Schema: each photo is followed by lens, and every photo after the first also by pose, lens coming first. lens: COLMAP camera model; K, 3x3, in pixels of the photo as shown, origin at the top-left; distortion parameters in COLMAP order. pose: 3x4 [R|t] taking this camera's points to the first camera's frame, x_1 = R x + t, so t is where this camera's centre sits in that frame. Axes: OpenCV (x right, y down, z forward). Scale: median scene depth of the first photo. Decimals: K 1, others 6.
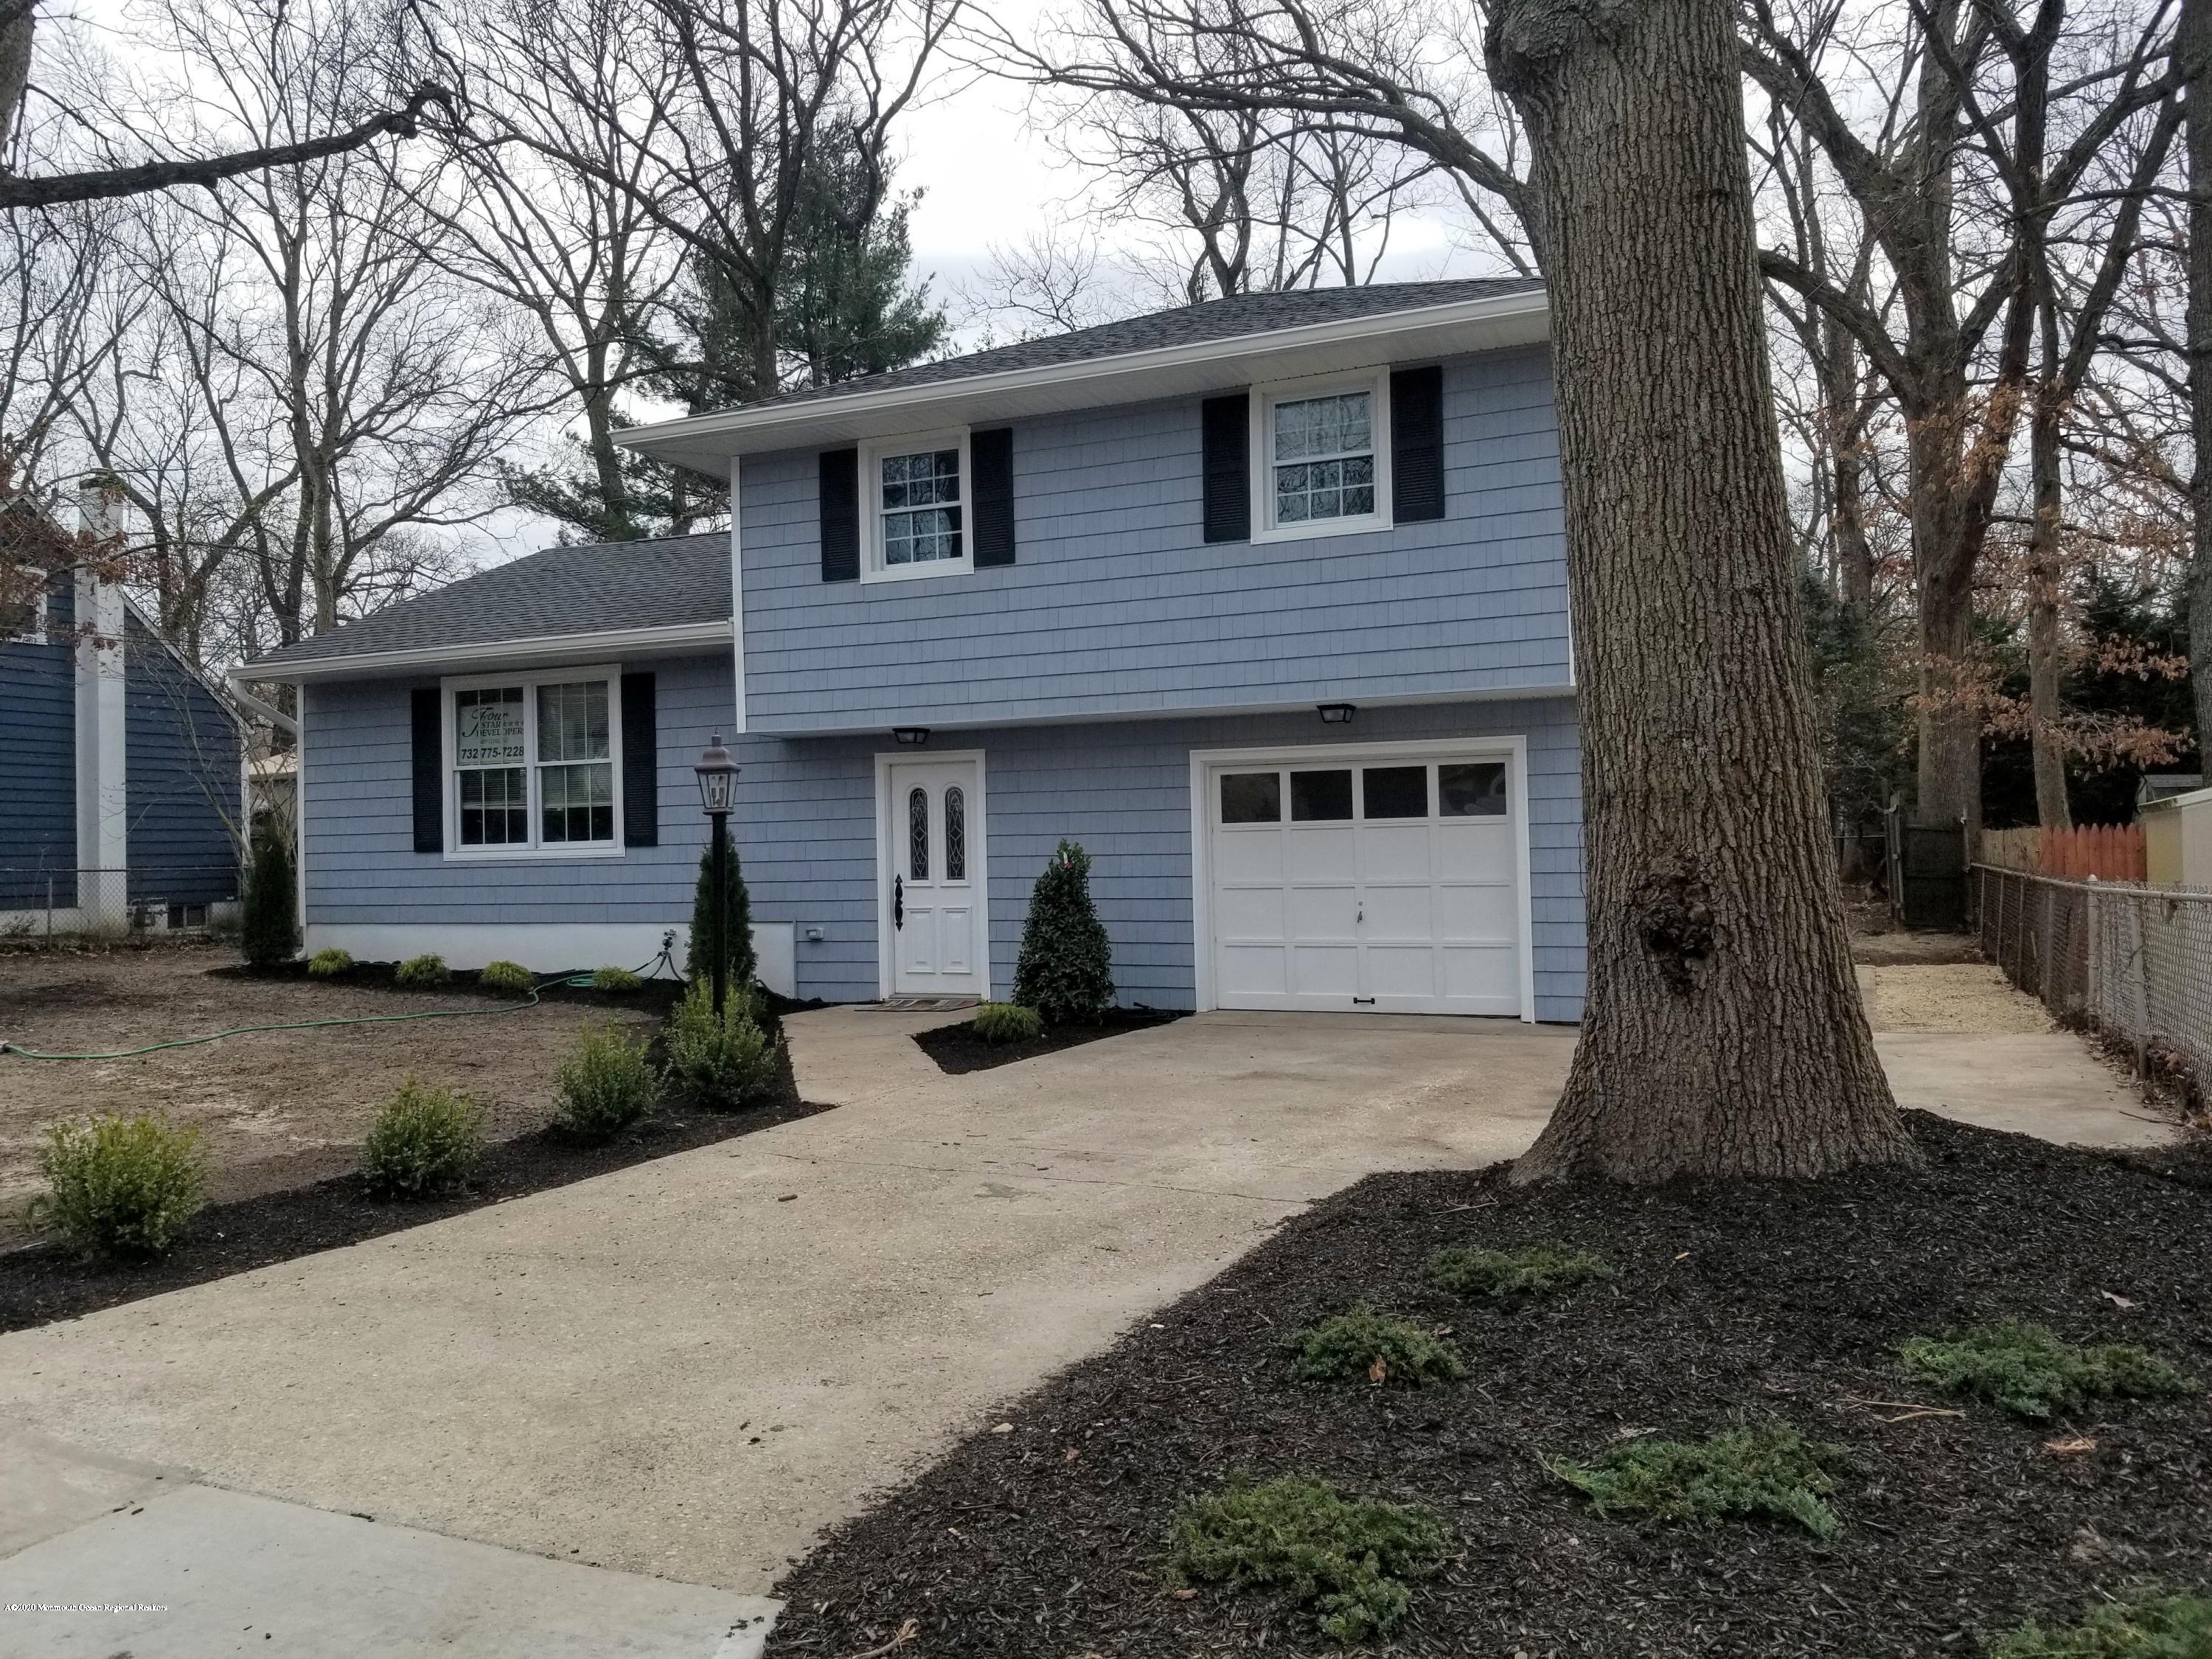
lens RADIAL K [[1679.8, 0, 1106.0], [0, 1679.8, 829.5], [0, 0, 1]] dist [0.082432, -0.113633]
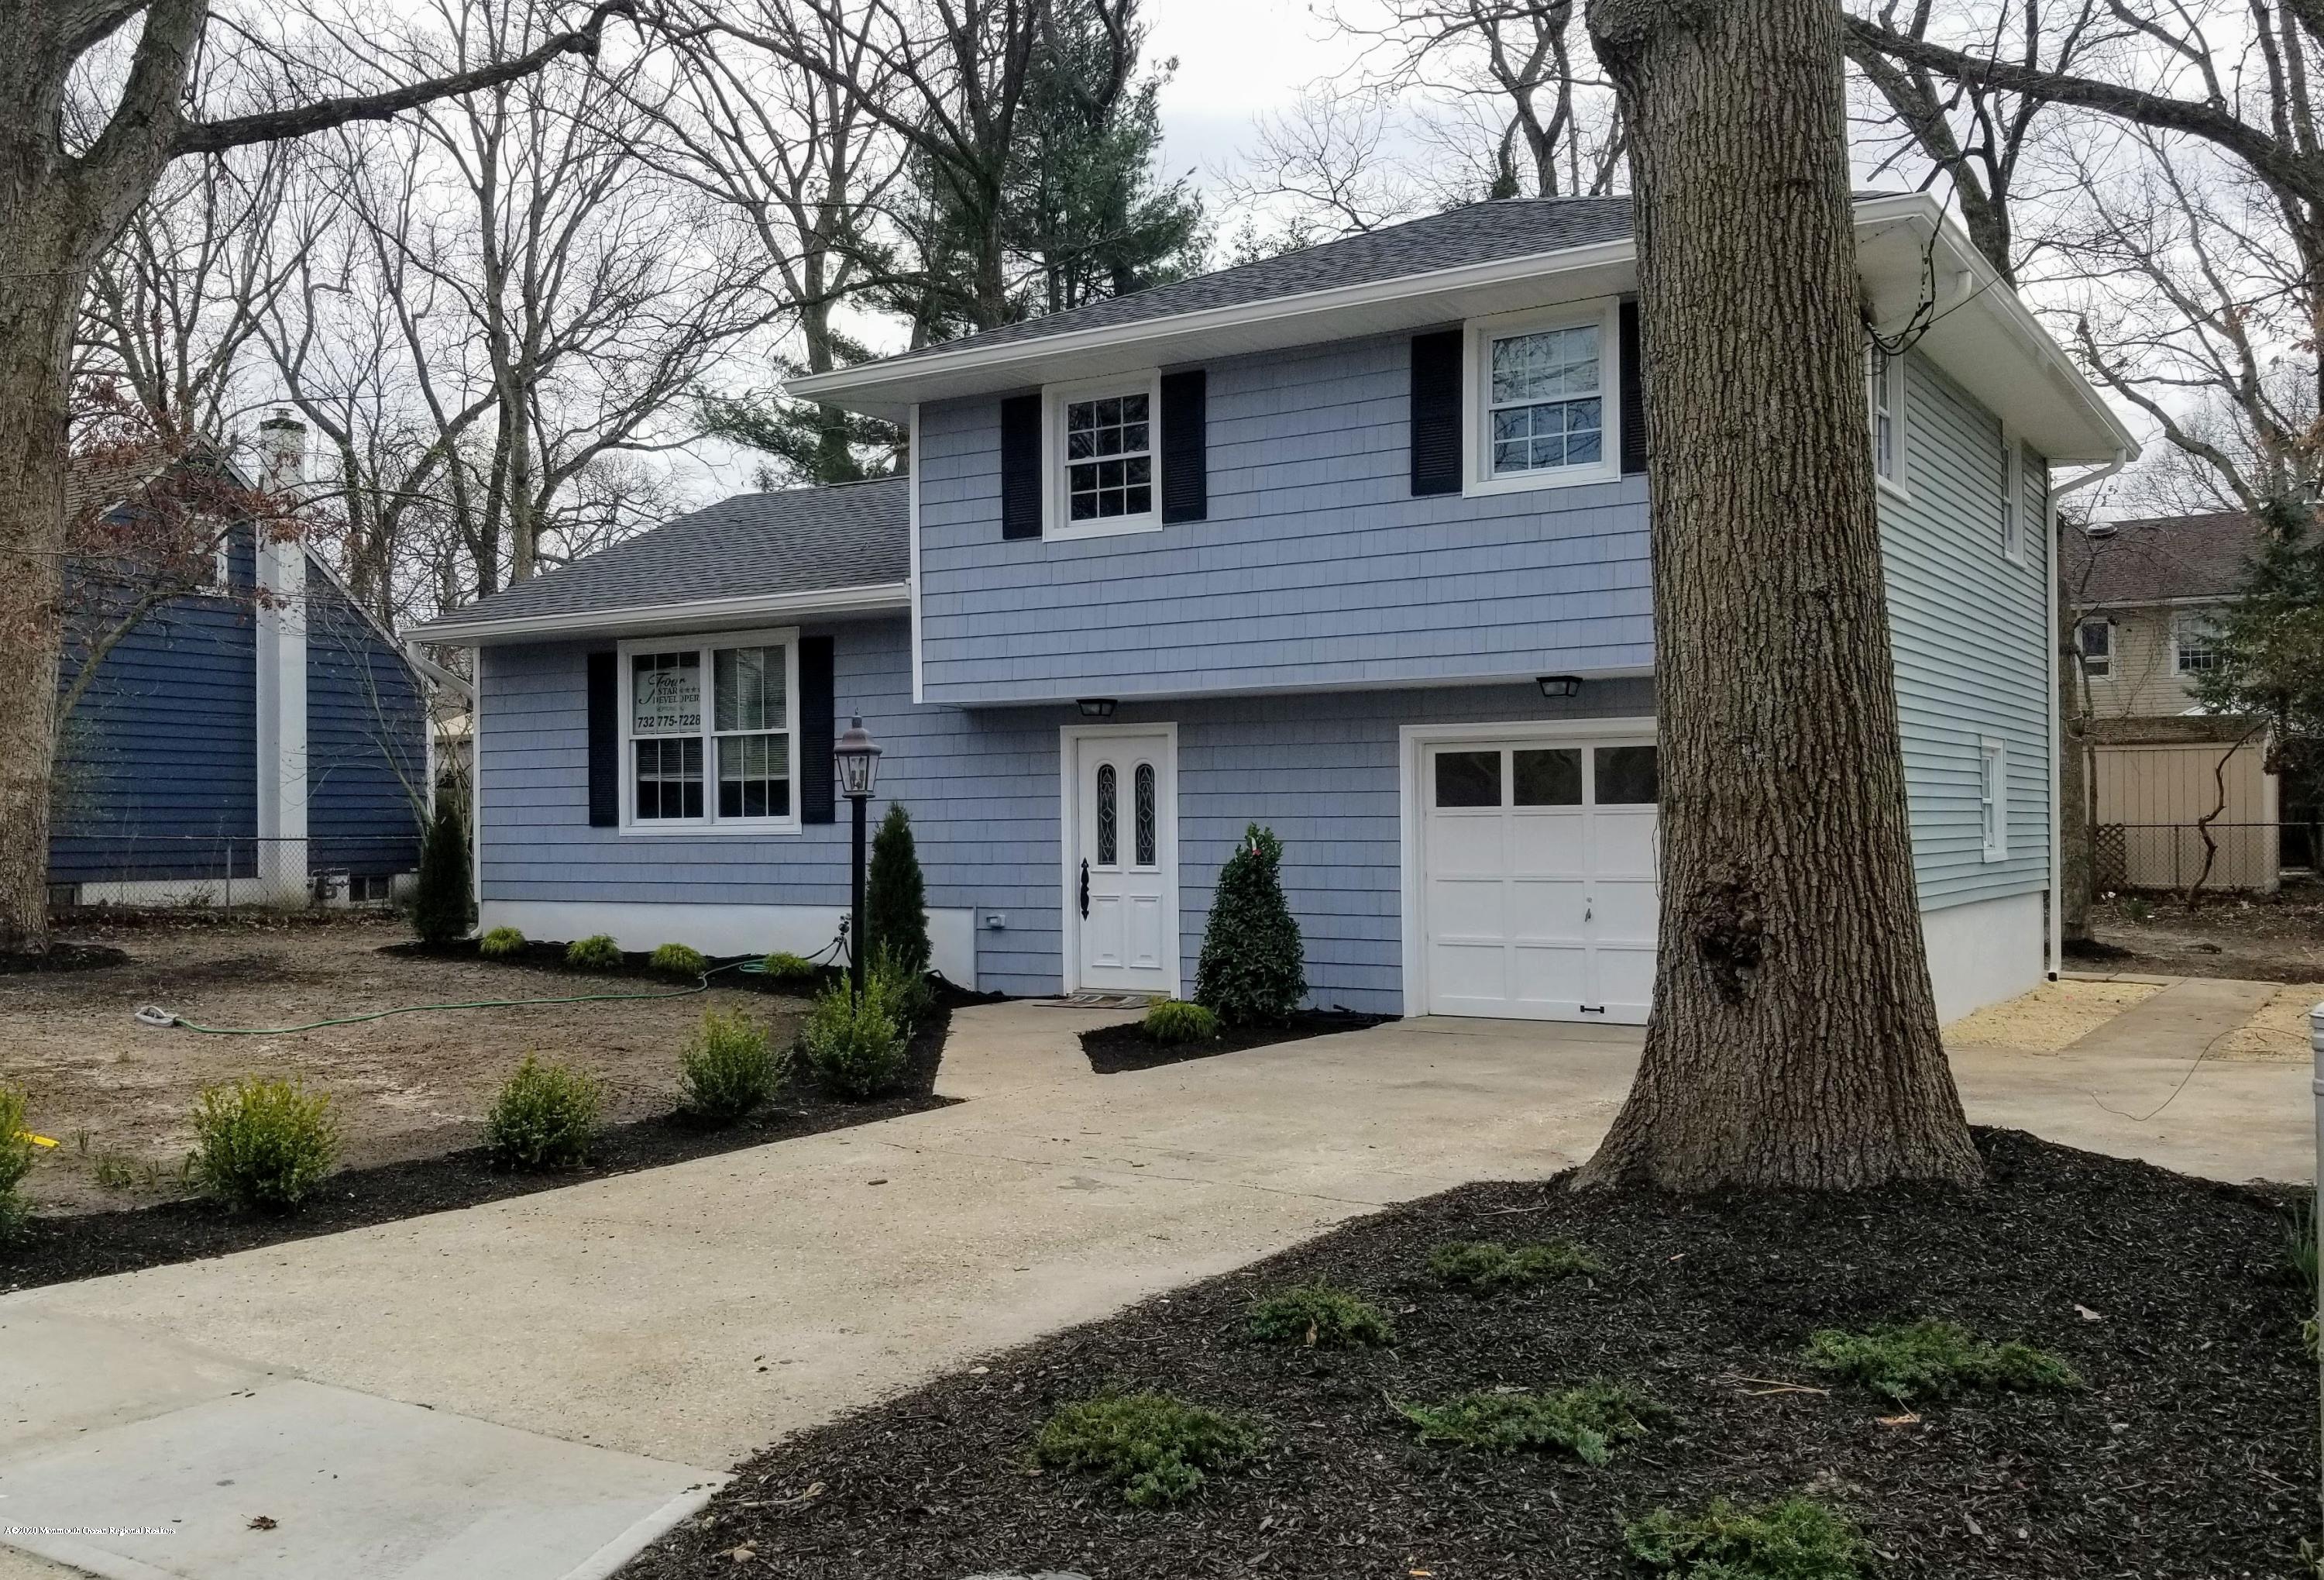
lens RADIAL K [[1996.6, 0, 1144.0], [0, 1996.6, 823.6], [0, 0, 1]] dist [0.132132, -0.251370]
pose [[0.990843, 0.012318, -0.134458, 0.060173], [-0.010657, 0.999858, 0.013066, -0.007452], [0.134600, -0.011513, 0.990833, -0.081823]]
